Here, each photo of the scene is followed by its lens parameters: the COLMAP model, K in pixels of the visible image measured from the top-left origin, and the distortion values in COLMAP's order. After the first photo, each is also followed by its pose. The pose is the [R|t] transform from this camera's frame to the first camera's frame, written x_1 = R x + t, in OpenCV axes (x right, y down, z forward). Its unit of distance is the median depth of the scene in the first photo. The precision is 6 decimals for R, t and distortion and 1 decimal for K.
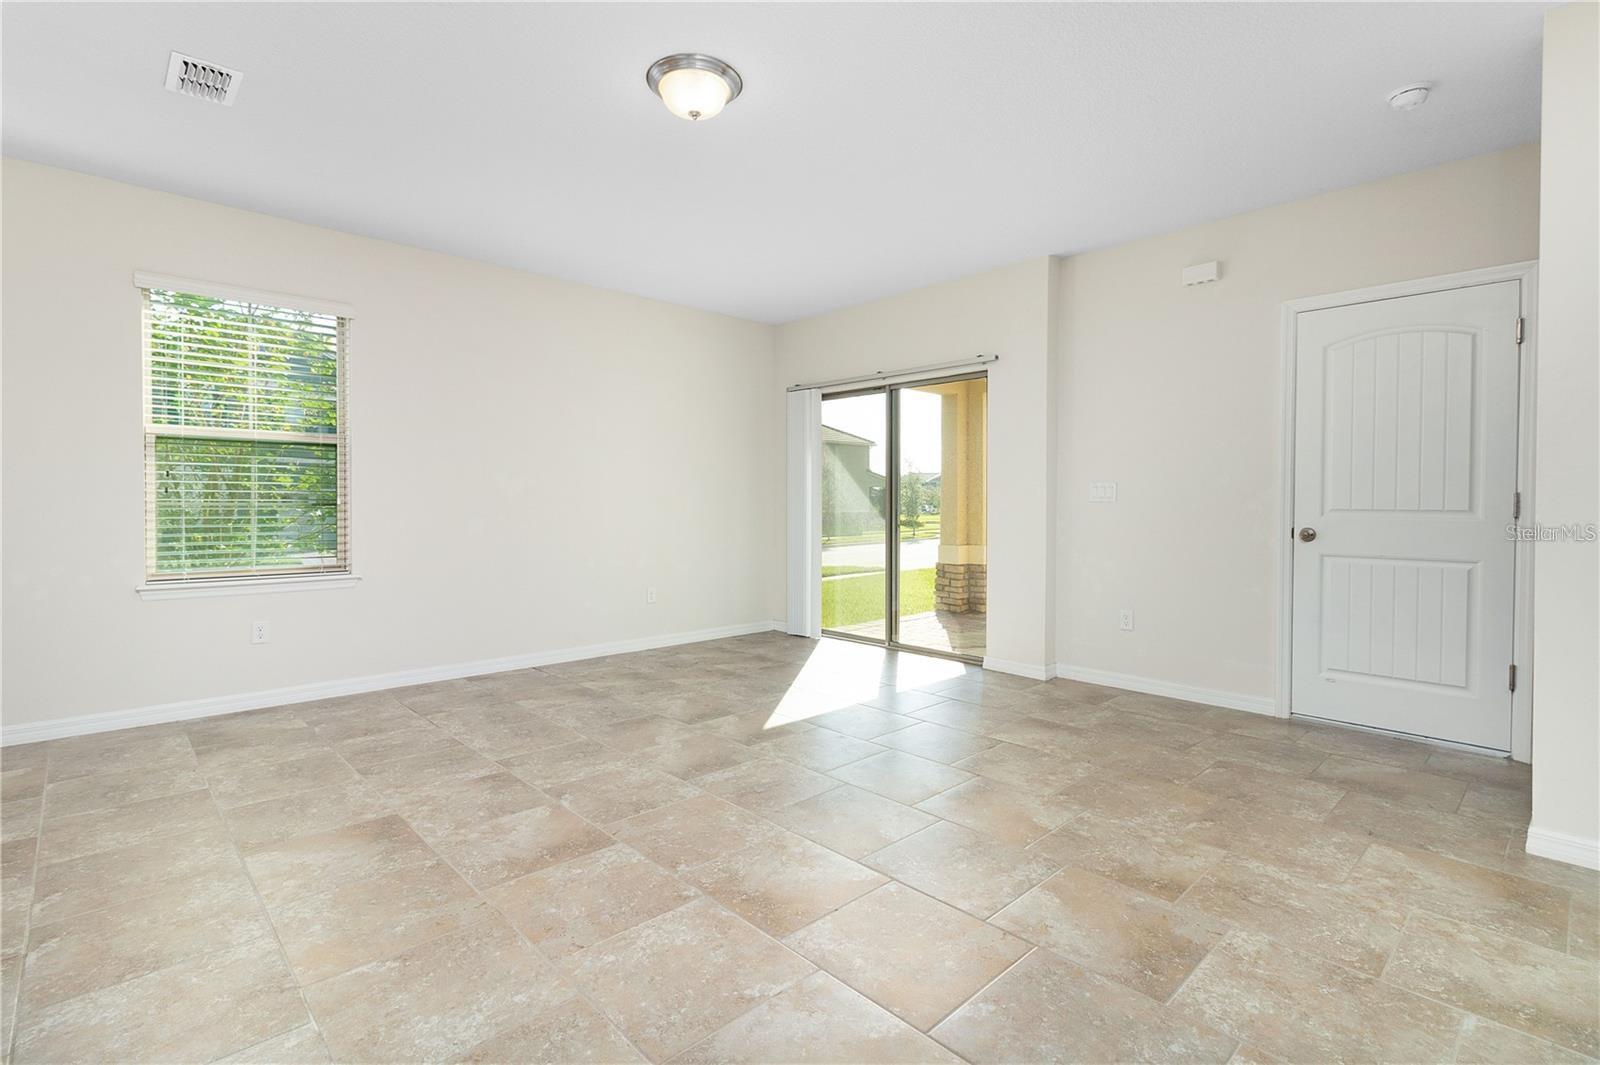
lens RADIAL K [[757.3, 0, 804.2], [0, 757.3, 514.1], [0, 0, 1]] dist [0.000918, 0.000398]
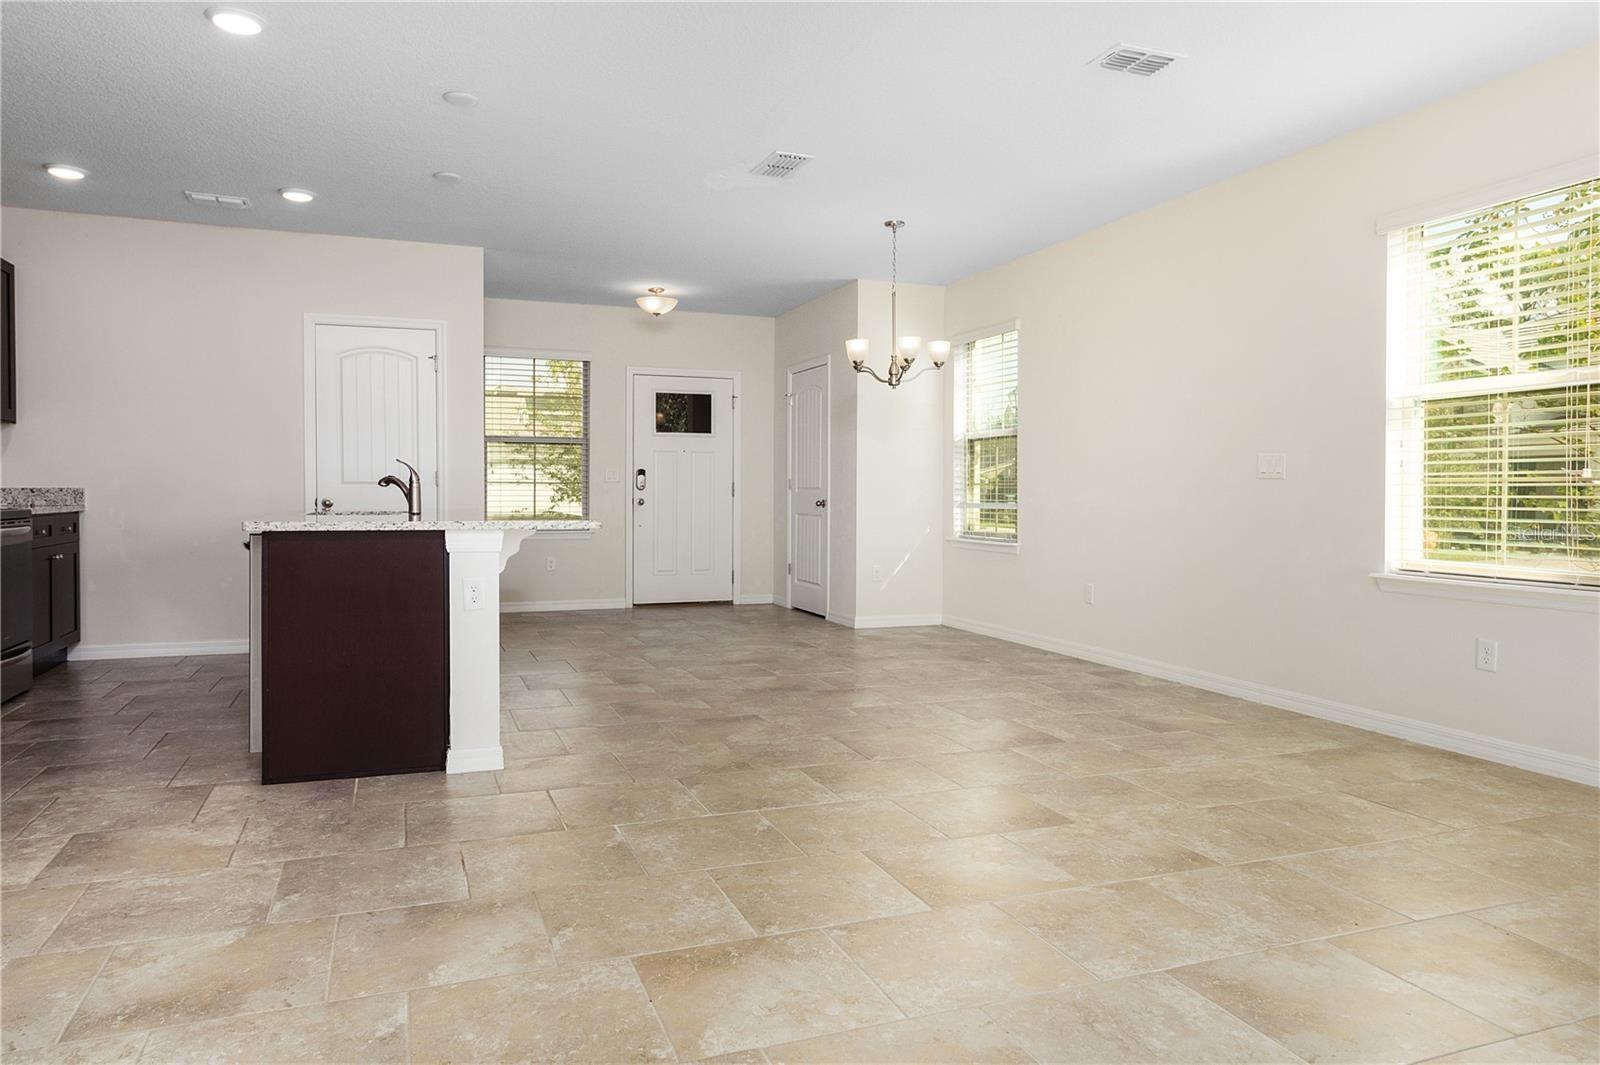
lens RADIAL K [[1069.2, 0, 791.5], [0, 1069.2, 523.6], [0, 0, 1]] dist [-0.001151, 0.004199]
pose [[-0.404758, 0.020756, -0.914188, 0.645622], [-0.019797, 0.999309, 0.031453, 0.014265], [0.914210, 0.030829, -0.404068, 1.060774]]
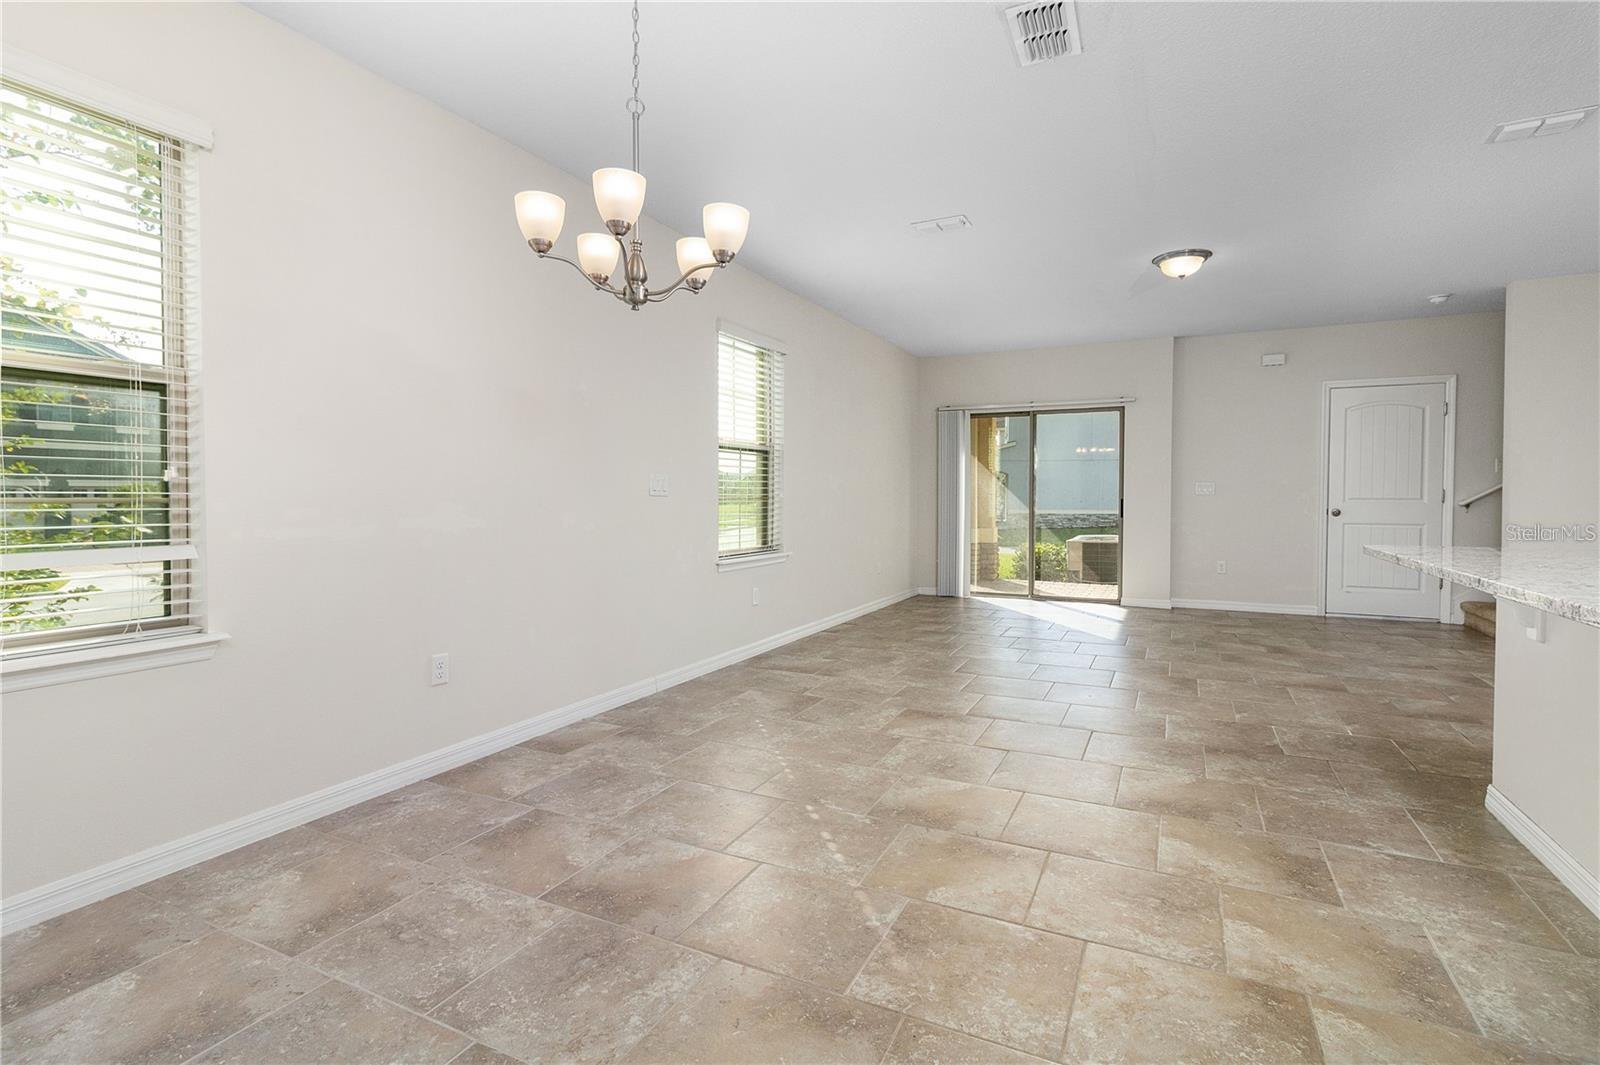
lens RADIAL K [[757.3, 0, 811.3], [0, 757.3, 507.2], [0, 0, 1]] dist [0.000918, 0.000398]
pose [[0.935328, -0.011596, 0.353591, -1.491319], [0.010069, 0.999930, 0.006158, -0.011496], [-0.353638, -0.002199, 0.935380, -0.318294]]
